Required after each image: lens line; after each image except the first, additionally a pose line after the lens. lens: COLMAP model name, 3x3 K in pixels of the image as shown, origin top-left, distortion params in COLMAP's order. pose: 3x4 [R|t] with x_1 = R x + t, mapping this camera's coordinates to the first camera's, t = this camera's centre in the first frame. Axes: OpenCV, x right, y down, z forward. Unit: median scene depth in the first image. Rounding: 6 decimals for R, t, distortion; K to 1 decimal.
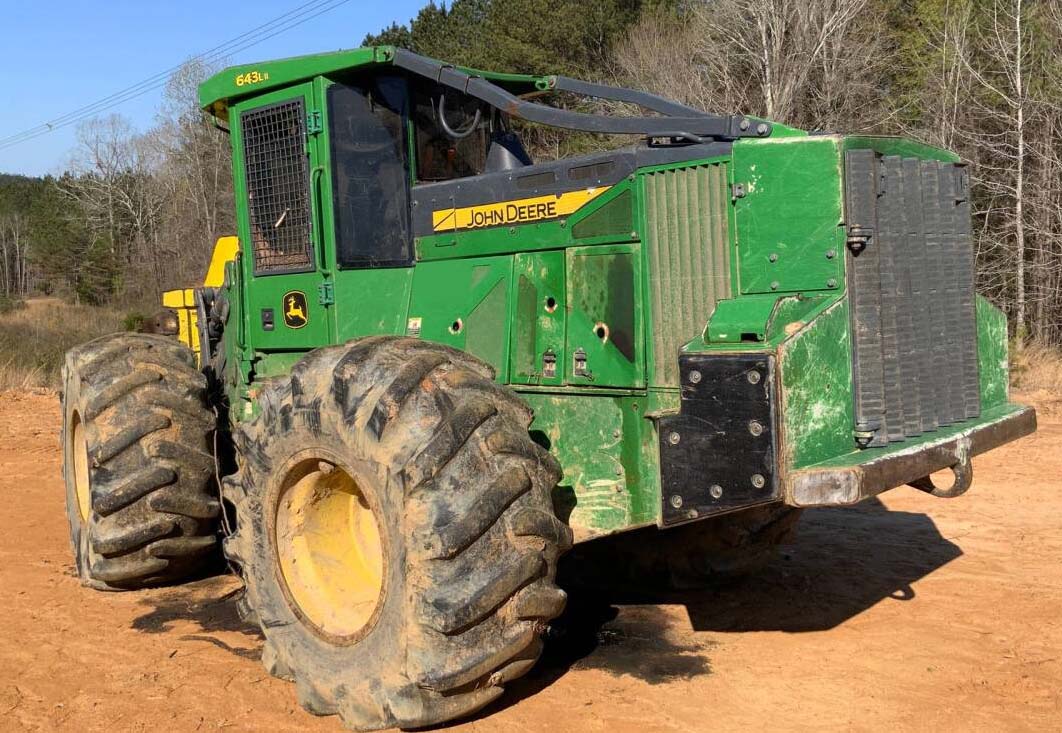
lens RADIAL K [[1029.9, 0, 531.0], [0, 1029.9, 310.6], [0, 0, 1]] dist [0.014429, 0.000879]
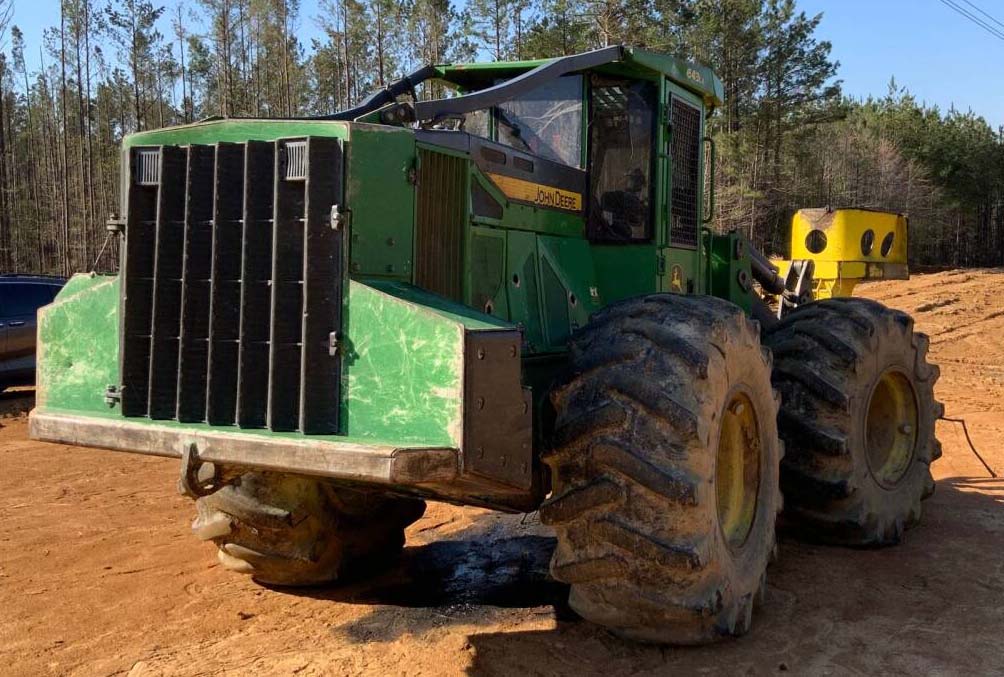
lens RADIAL K [[1036.7, 0, 537.4], [0, 1036.7, 294.1], [0, 0, 1]] dist [0.120877, -0.259707]
pose [[0.274955, 0.062370, -0.959432, 1.043233], [-0.045237, 0.997628, 0.051889, -0.051530], [0.960392, 0.029134, 0.277125, 0.759289]]
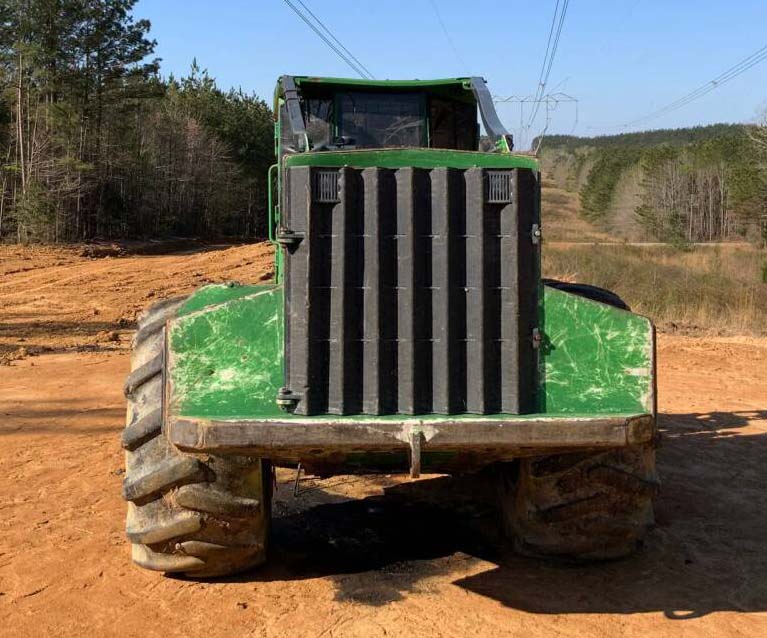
lens RADIAL K [[1032.1, 0, 383.5], [0, 1032.1, 249.9], [0, 0, 1]] dist [0.083907, -0.012268]
pose [[0.720178, 0.043190, -0.692444, 0.833780], [-0.046518, 0.998820, 0.013918, -0.053666], [0.692229, 0.022188, 0.721337, 0.138787]]
